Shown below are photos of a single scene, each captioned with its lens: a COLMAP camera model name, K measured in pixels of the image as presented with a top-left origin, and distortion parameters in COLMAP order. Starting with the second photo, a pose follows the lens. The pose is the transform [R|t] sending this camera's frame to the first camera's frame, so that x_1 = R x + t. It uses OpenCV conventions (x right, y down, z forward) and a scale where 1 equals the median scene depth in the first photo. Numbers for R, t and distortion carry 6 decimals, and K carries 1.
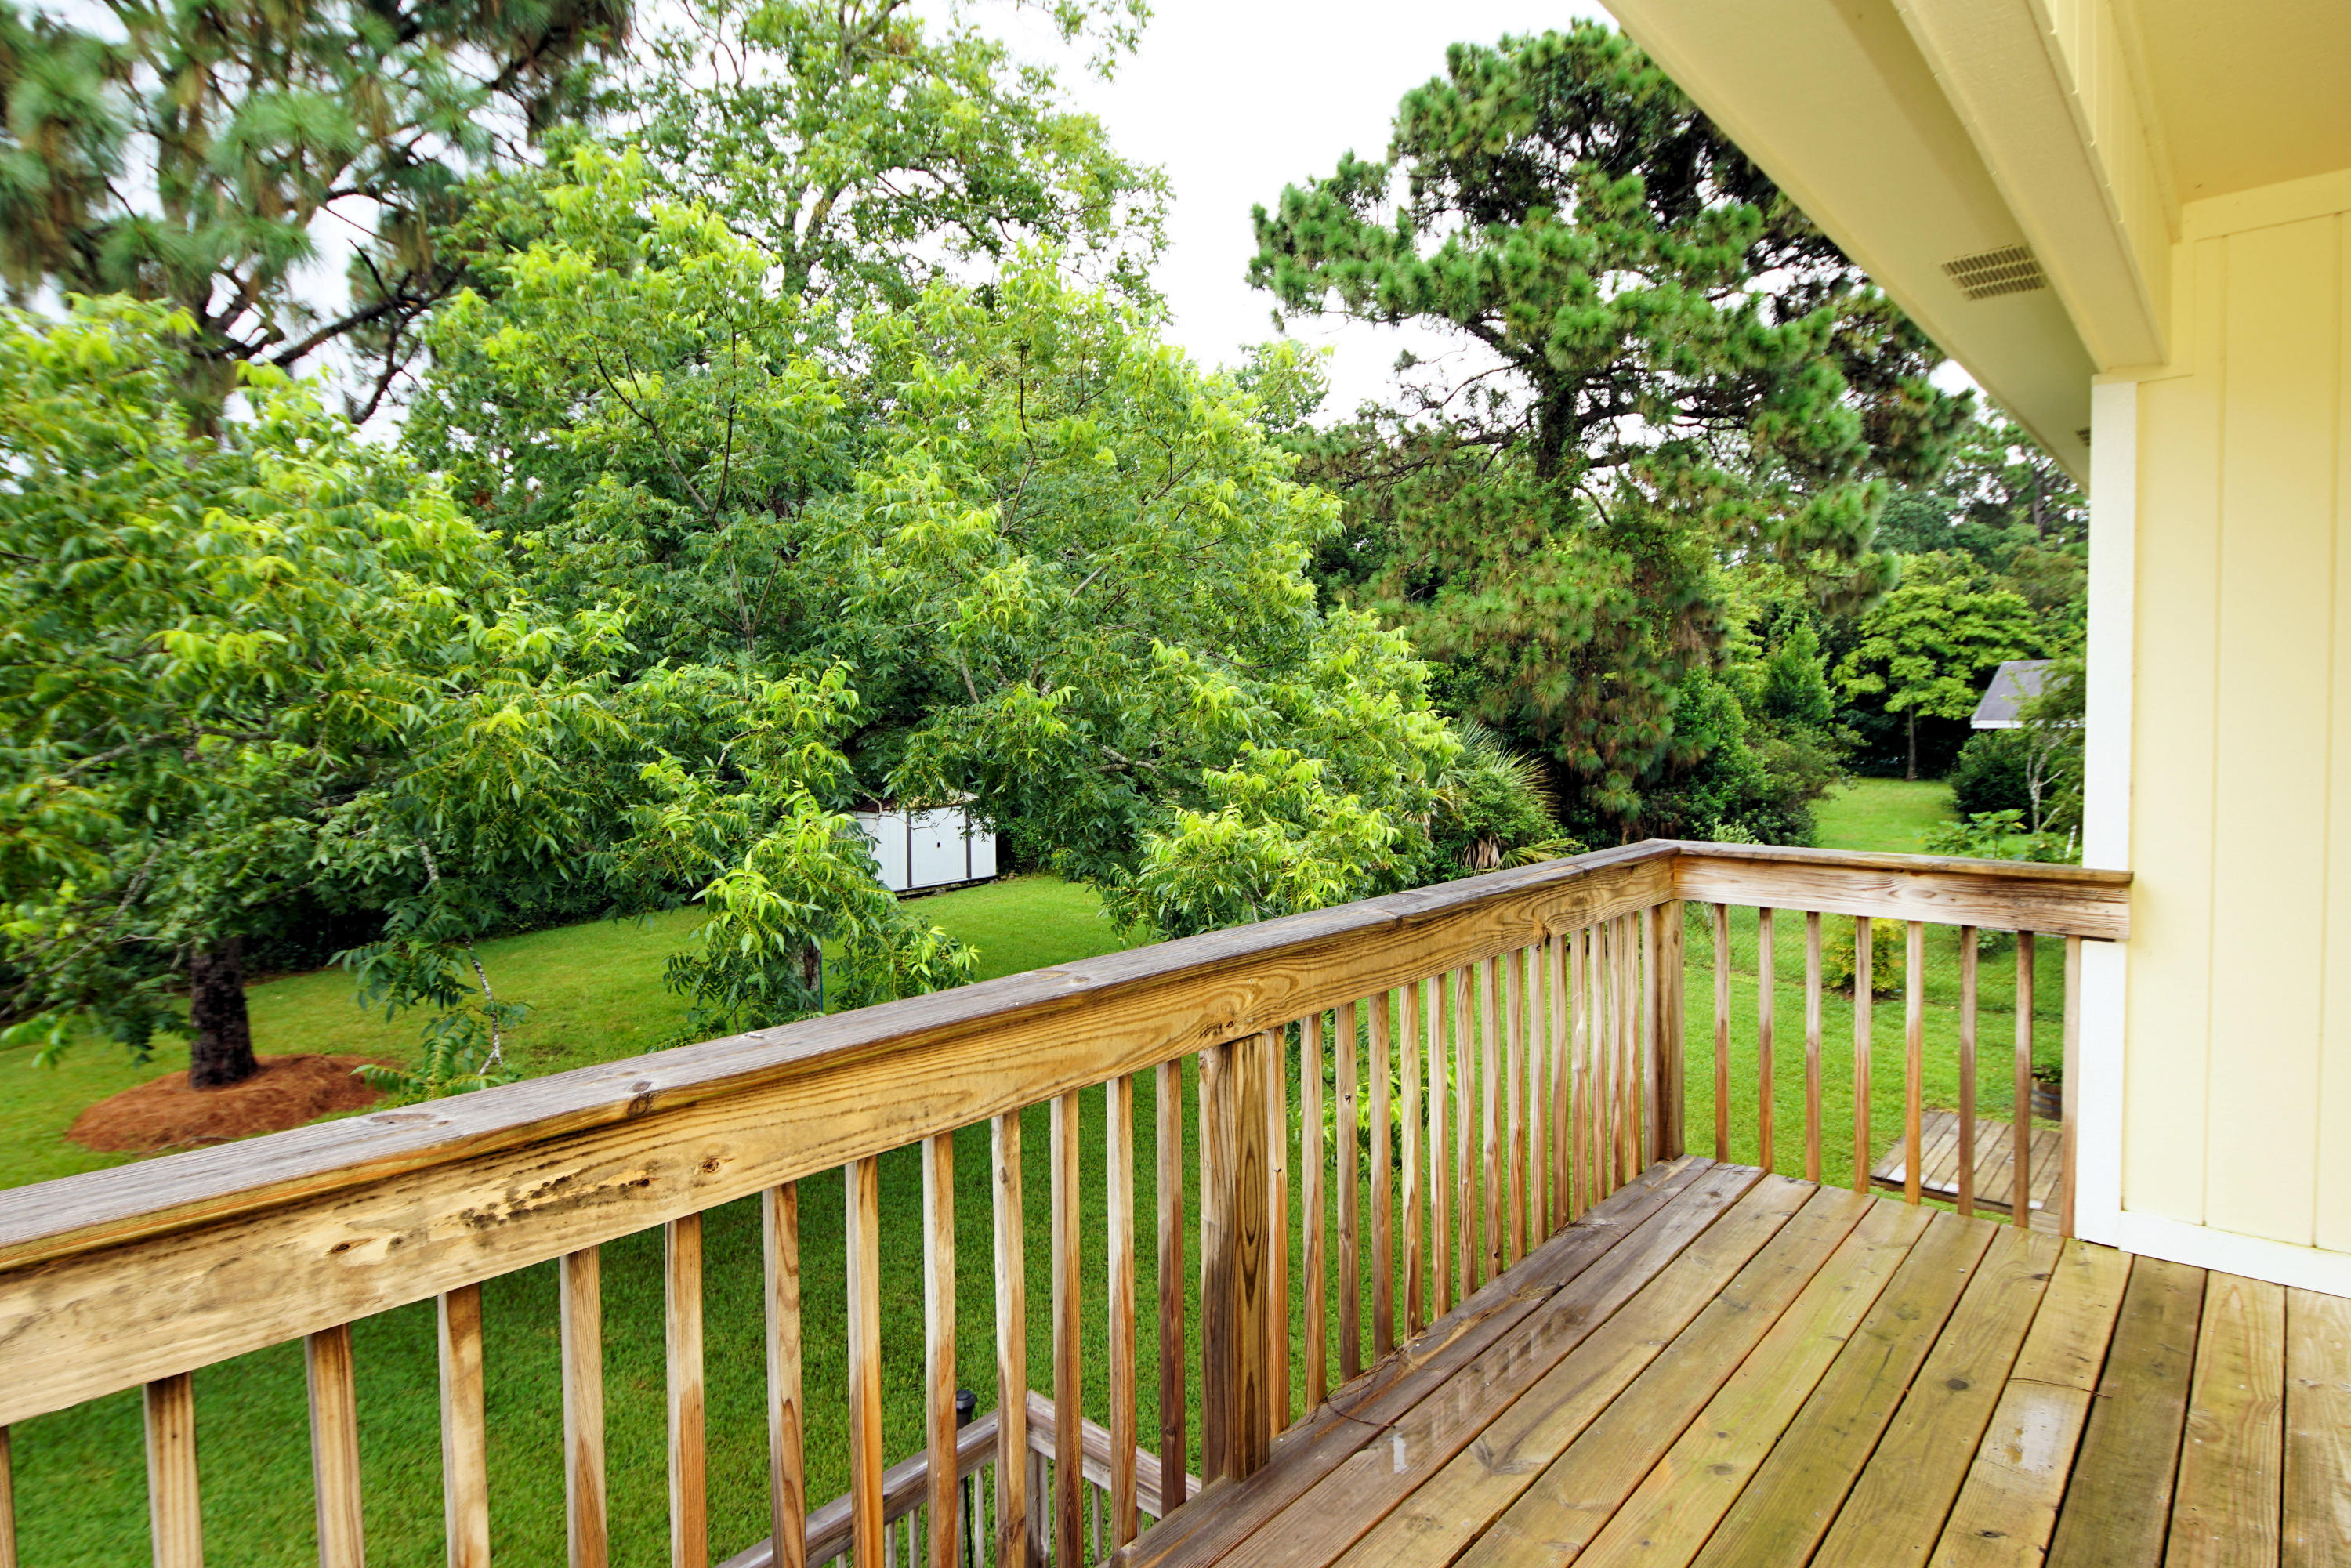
lens RADIAL K [[1255.3, 0, 1157.7], [0, 1255.3, 768.2], [0, 0, 1]] dist [0.036718, -0.034587]
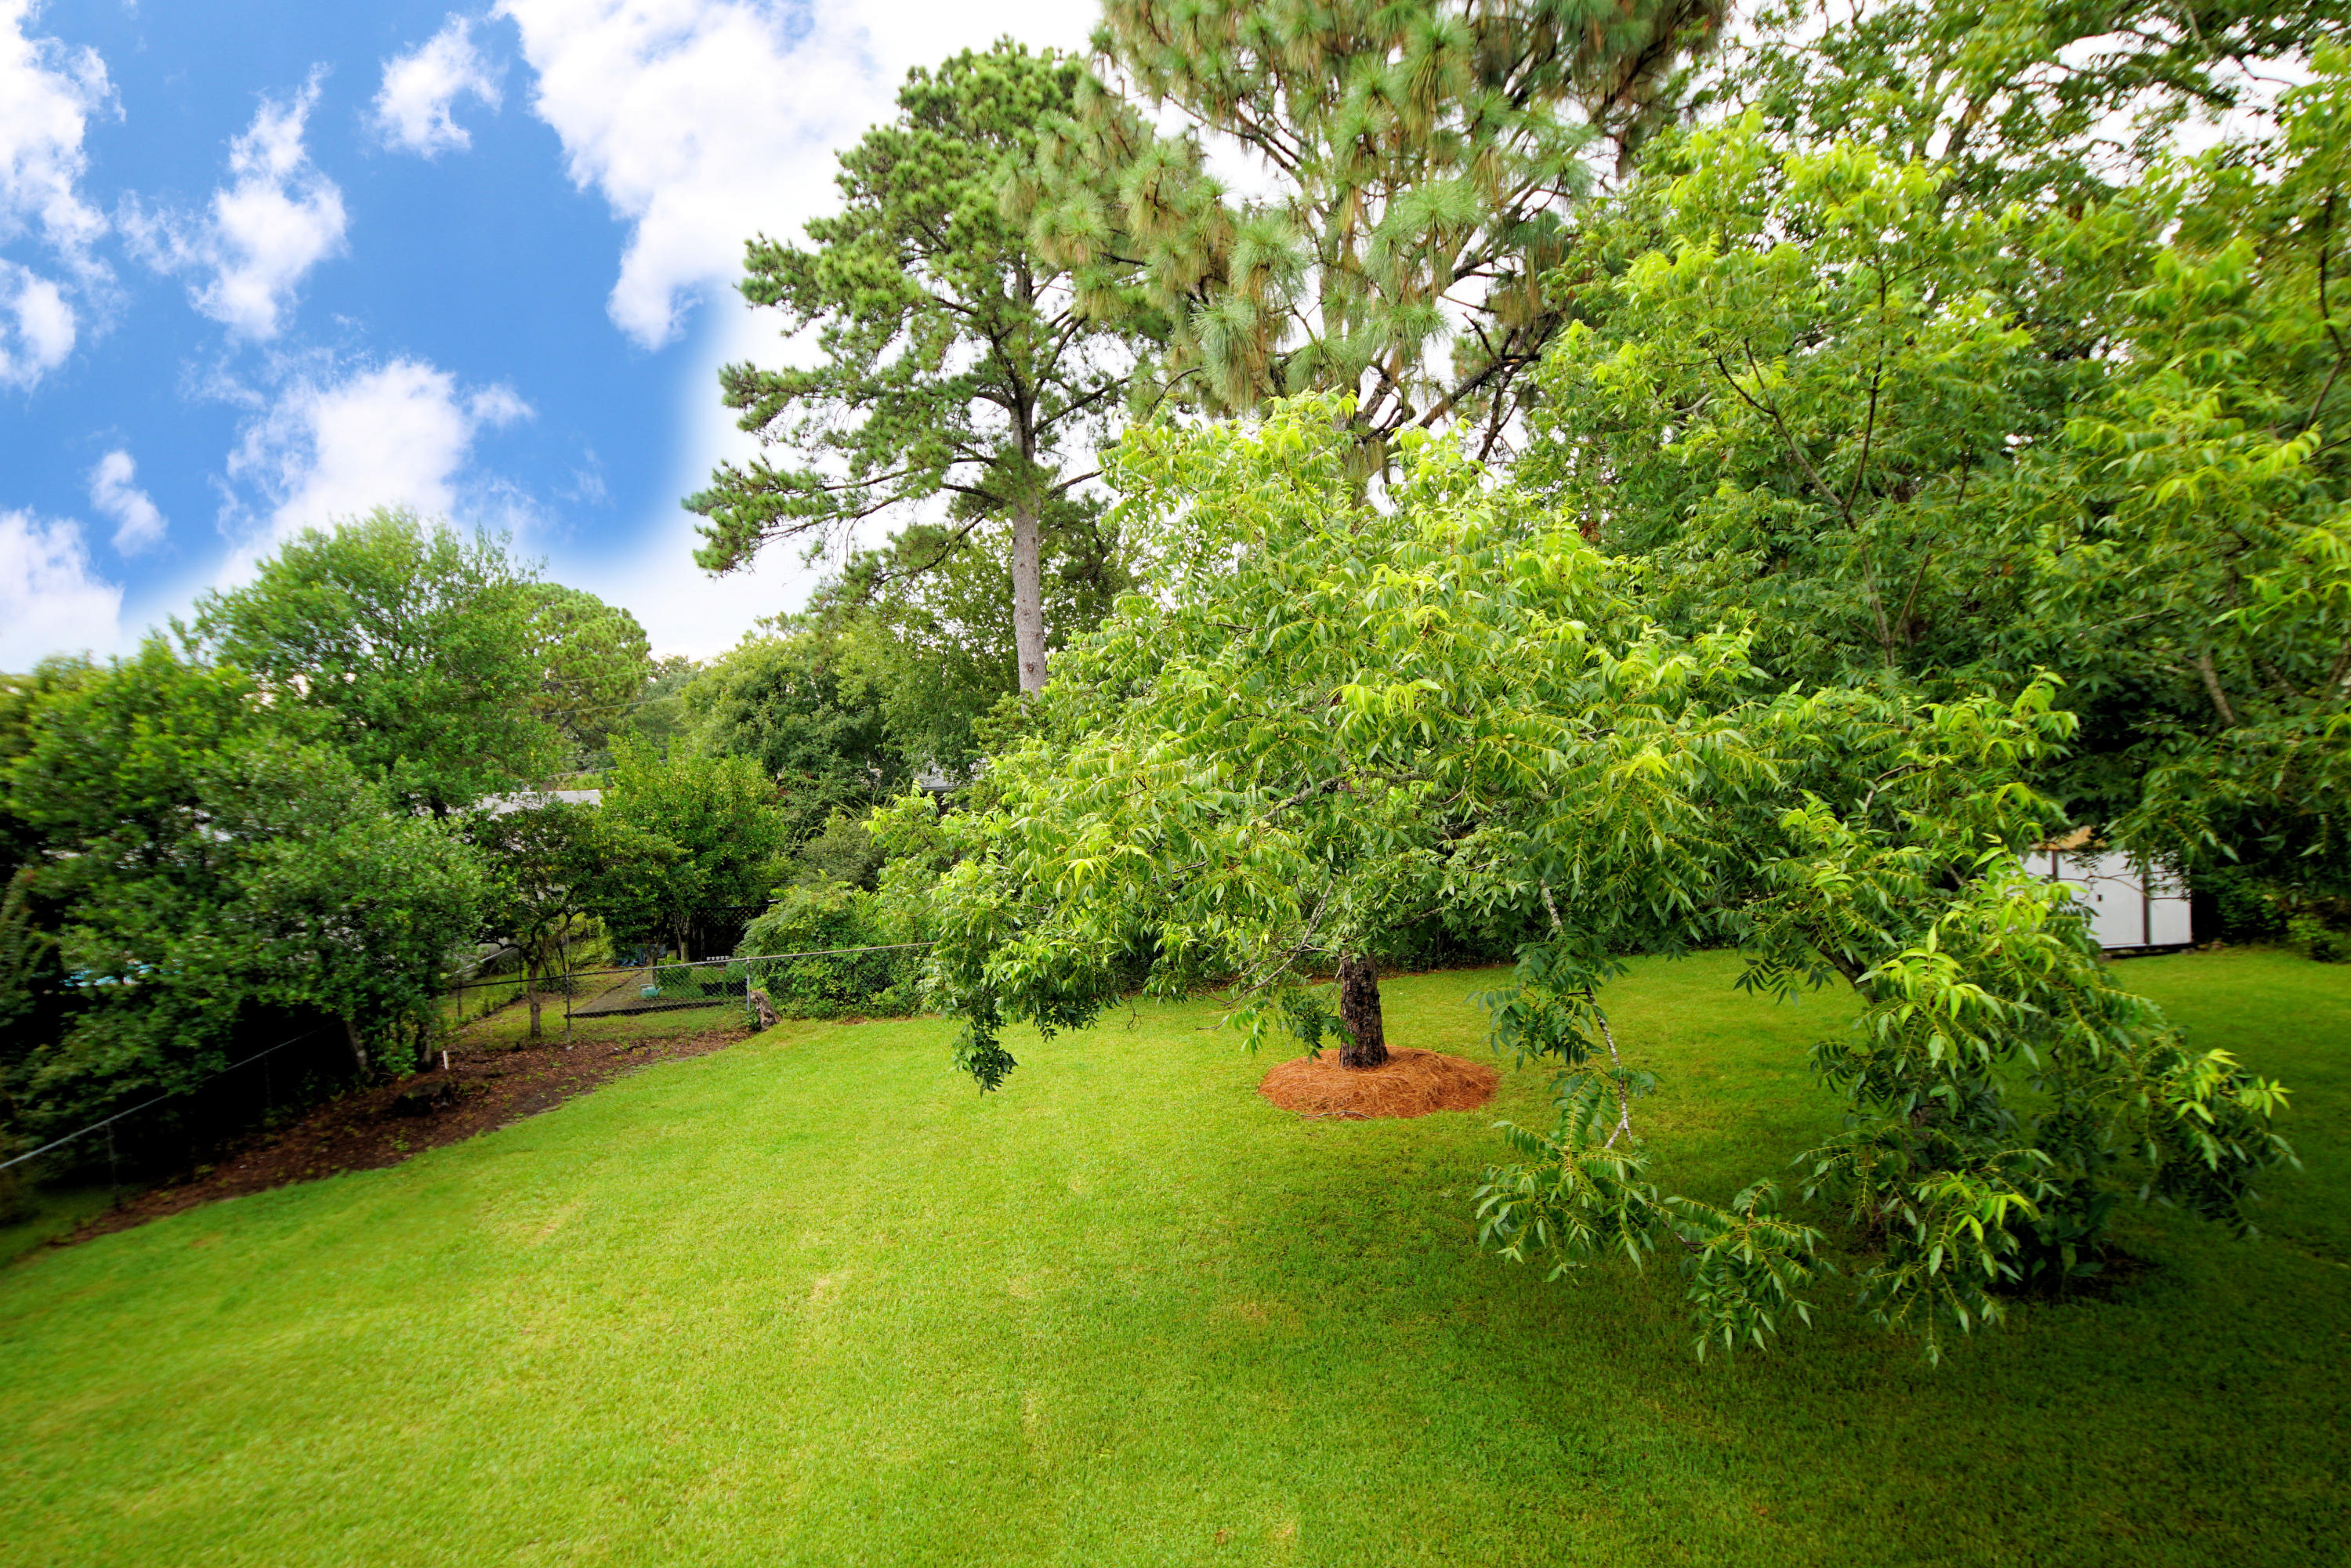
lens RADIAL K [[1255.3, 0, 1157.7], [0, 1255.3, 768.2], [0, 0, 1]] dist [0.036718, -0.034587]
pose [[0.702777, -0.003886, -0.711399, -0.091253], [-0.008490, 0.999868, -0.013849, -0.014278], [0.711359, 0.015772, 0.702652, 0.095694]]
